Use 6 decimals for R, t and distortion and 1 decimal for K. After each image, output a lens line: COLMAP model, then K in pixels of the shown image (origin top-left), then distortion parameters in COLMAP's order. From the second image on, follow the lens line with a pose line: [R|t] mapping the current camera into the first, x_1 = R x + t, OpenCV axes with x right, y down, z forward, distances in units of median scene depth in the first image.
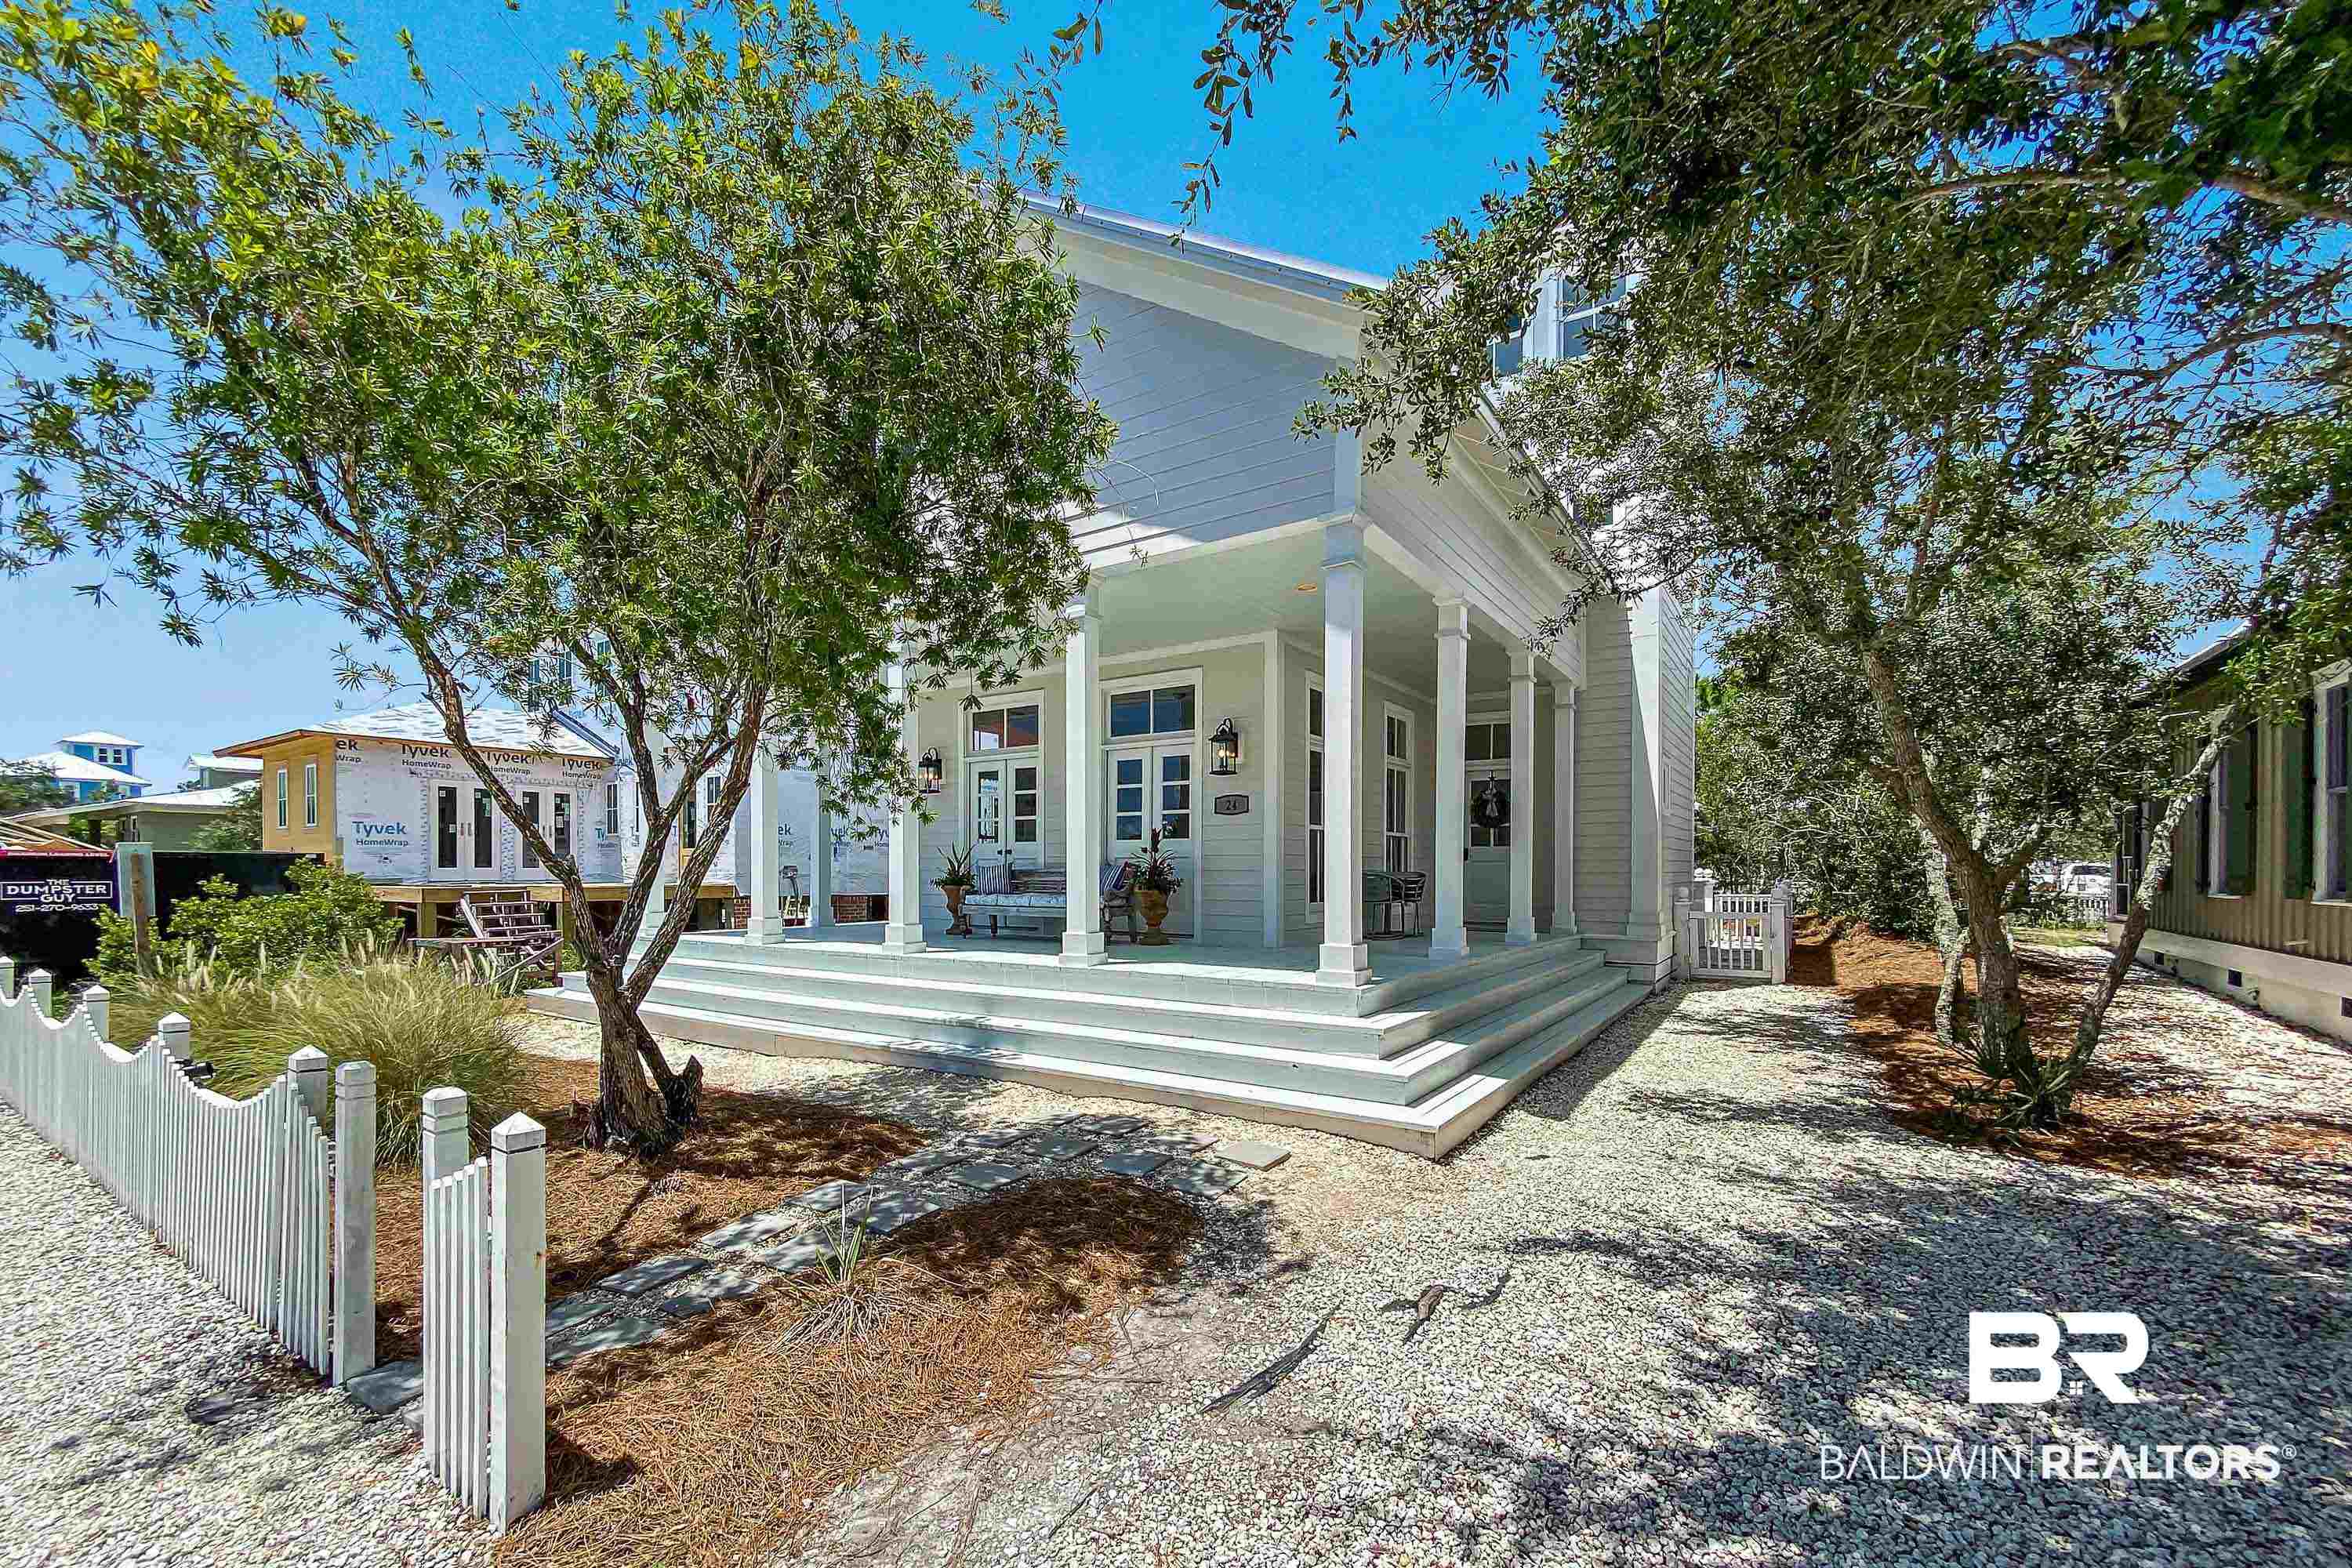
lens RADIAL K [[953.1, 0, 1177.7], [0, 953.1, 879.5], [0, 0, 1]] dist [0.001030, -0.000015]
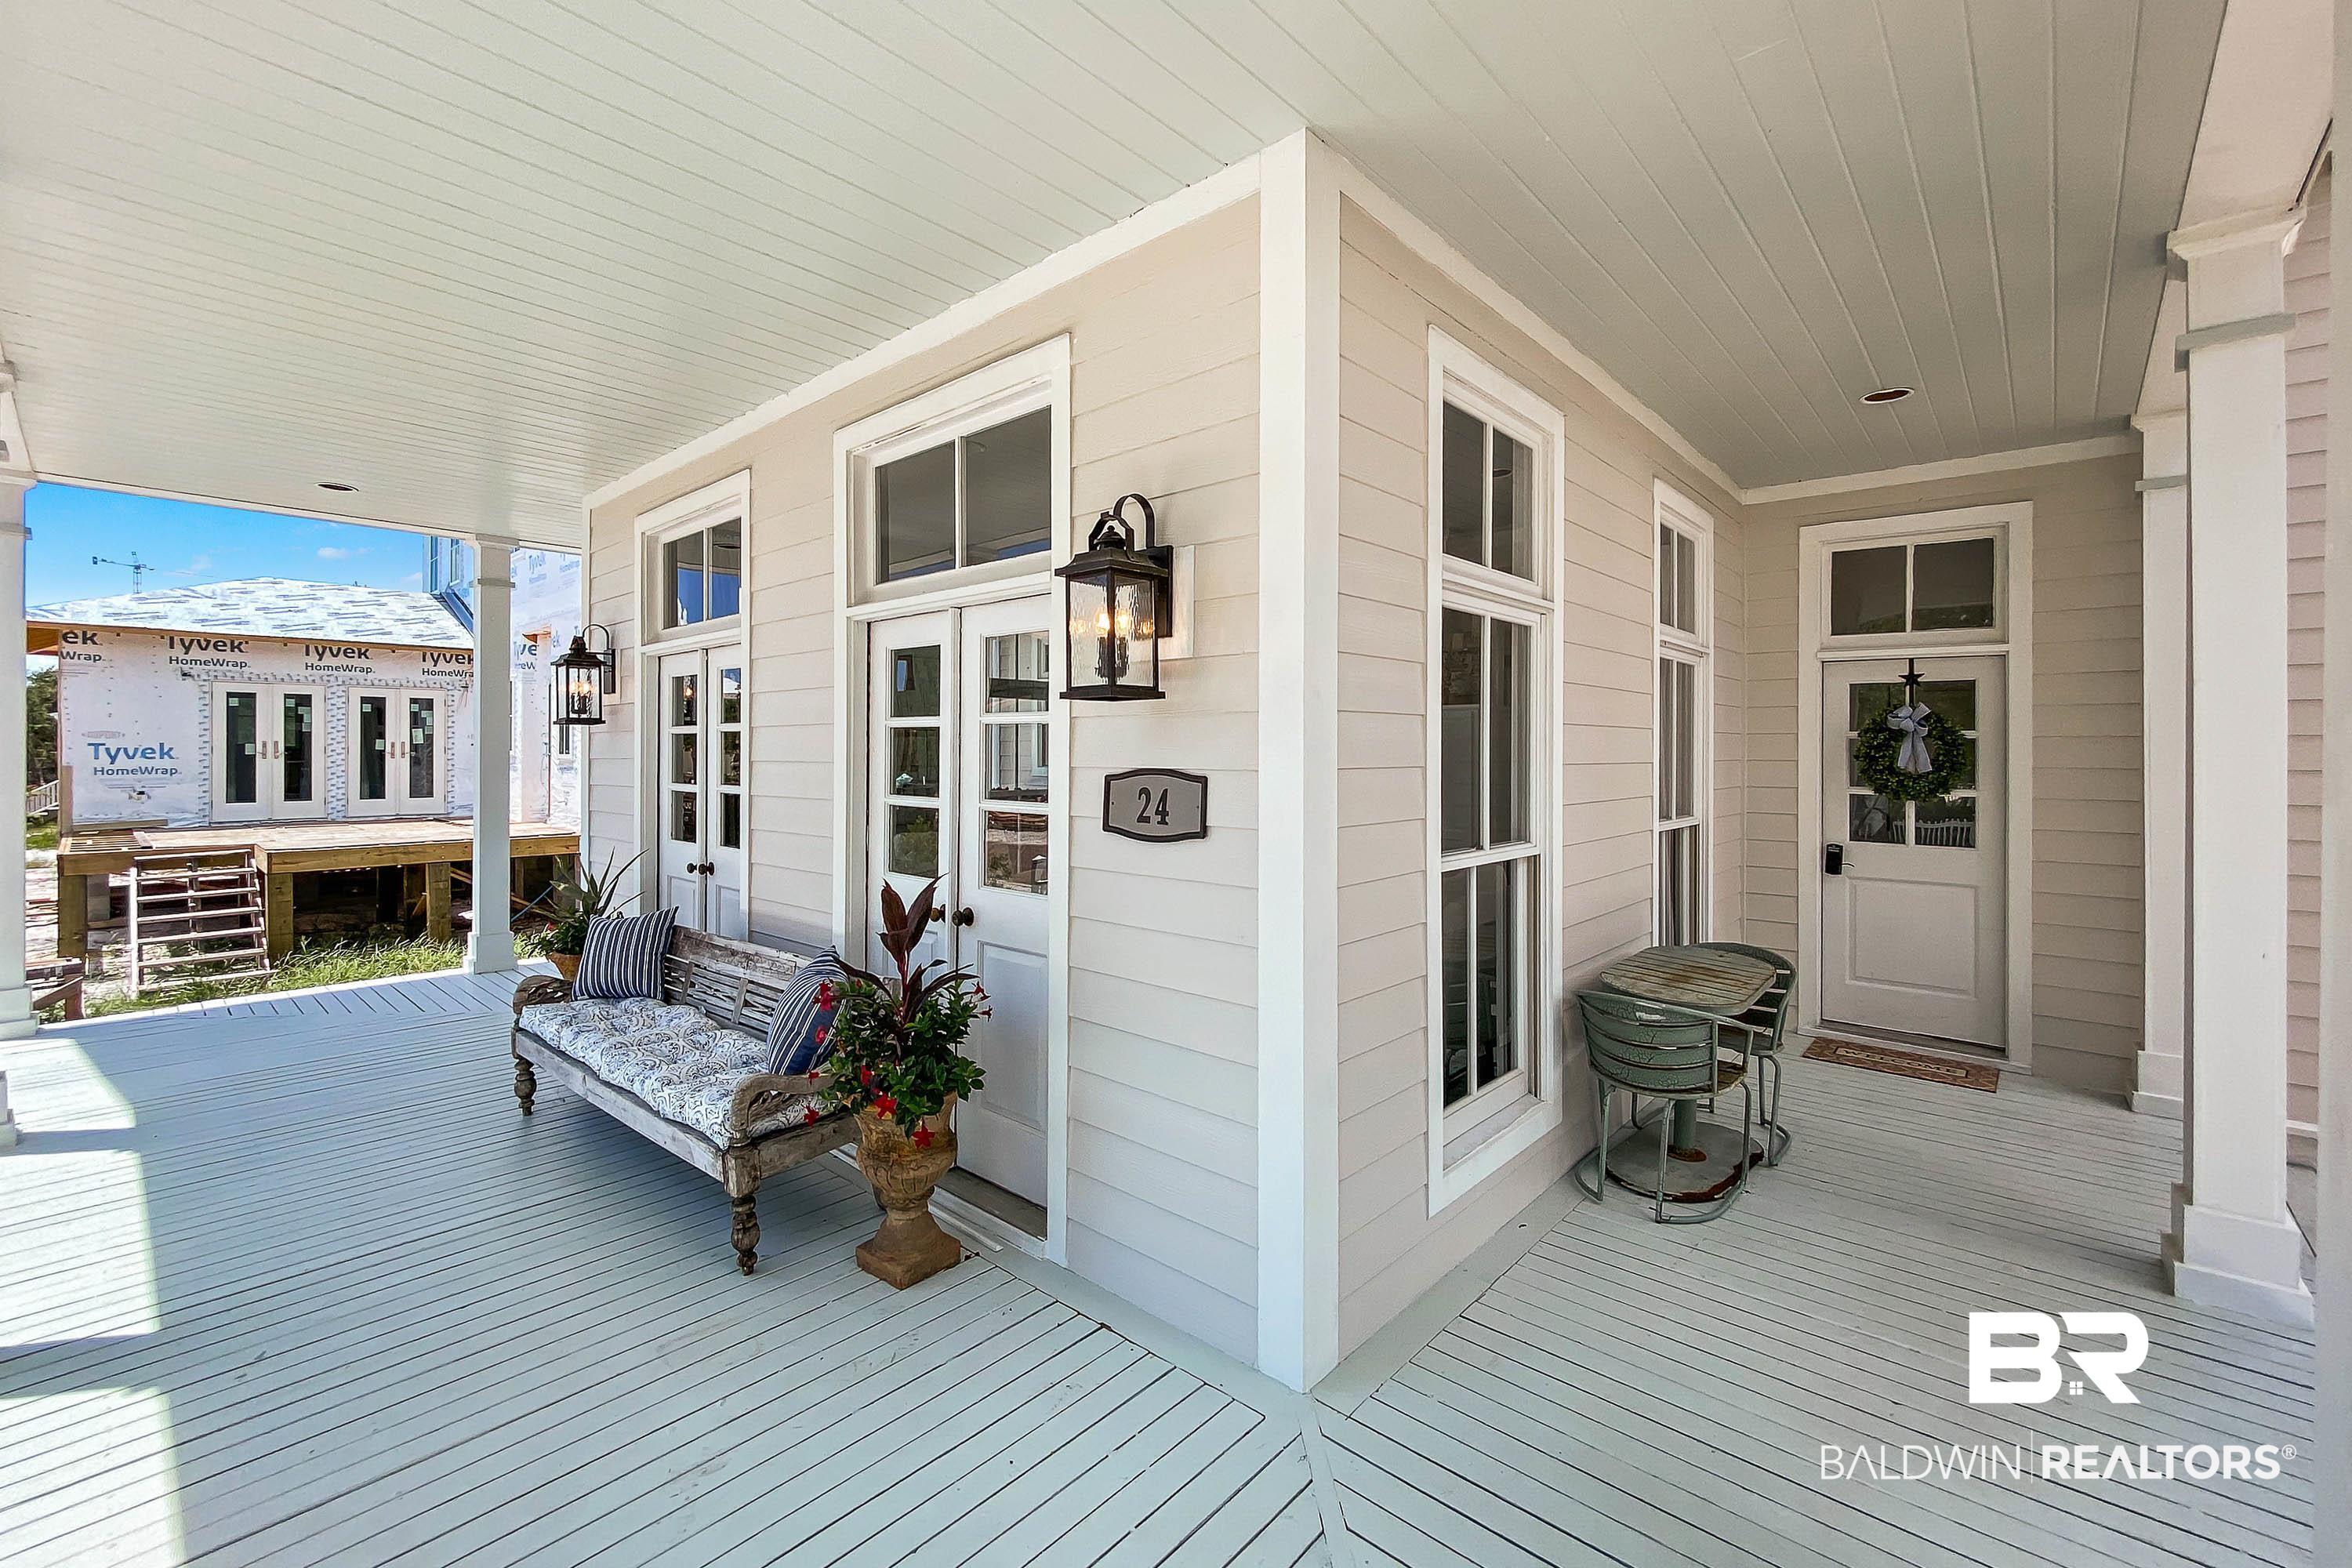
lens RADIAL K [[909.0, 0, 1168.0], [0, 909.0, 748.3], [0, 0, 1]] dist [-0.001413, -0.000123]
pose [[0.984629, 0.007055, -0.174516, 0.098080], [-0.008497, 0.999936, -0.007514, -0.084928], [0.174452, 0.008881, 0.984626, 0.672545]]
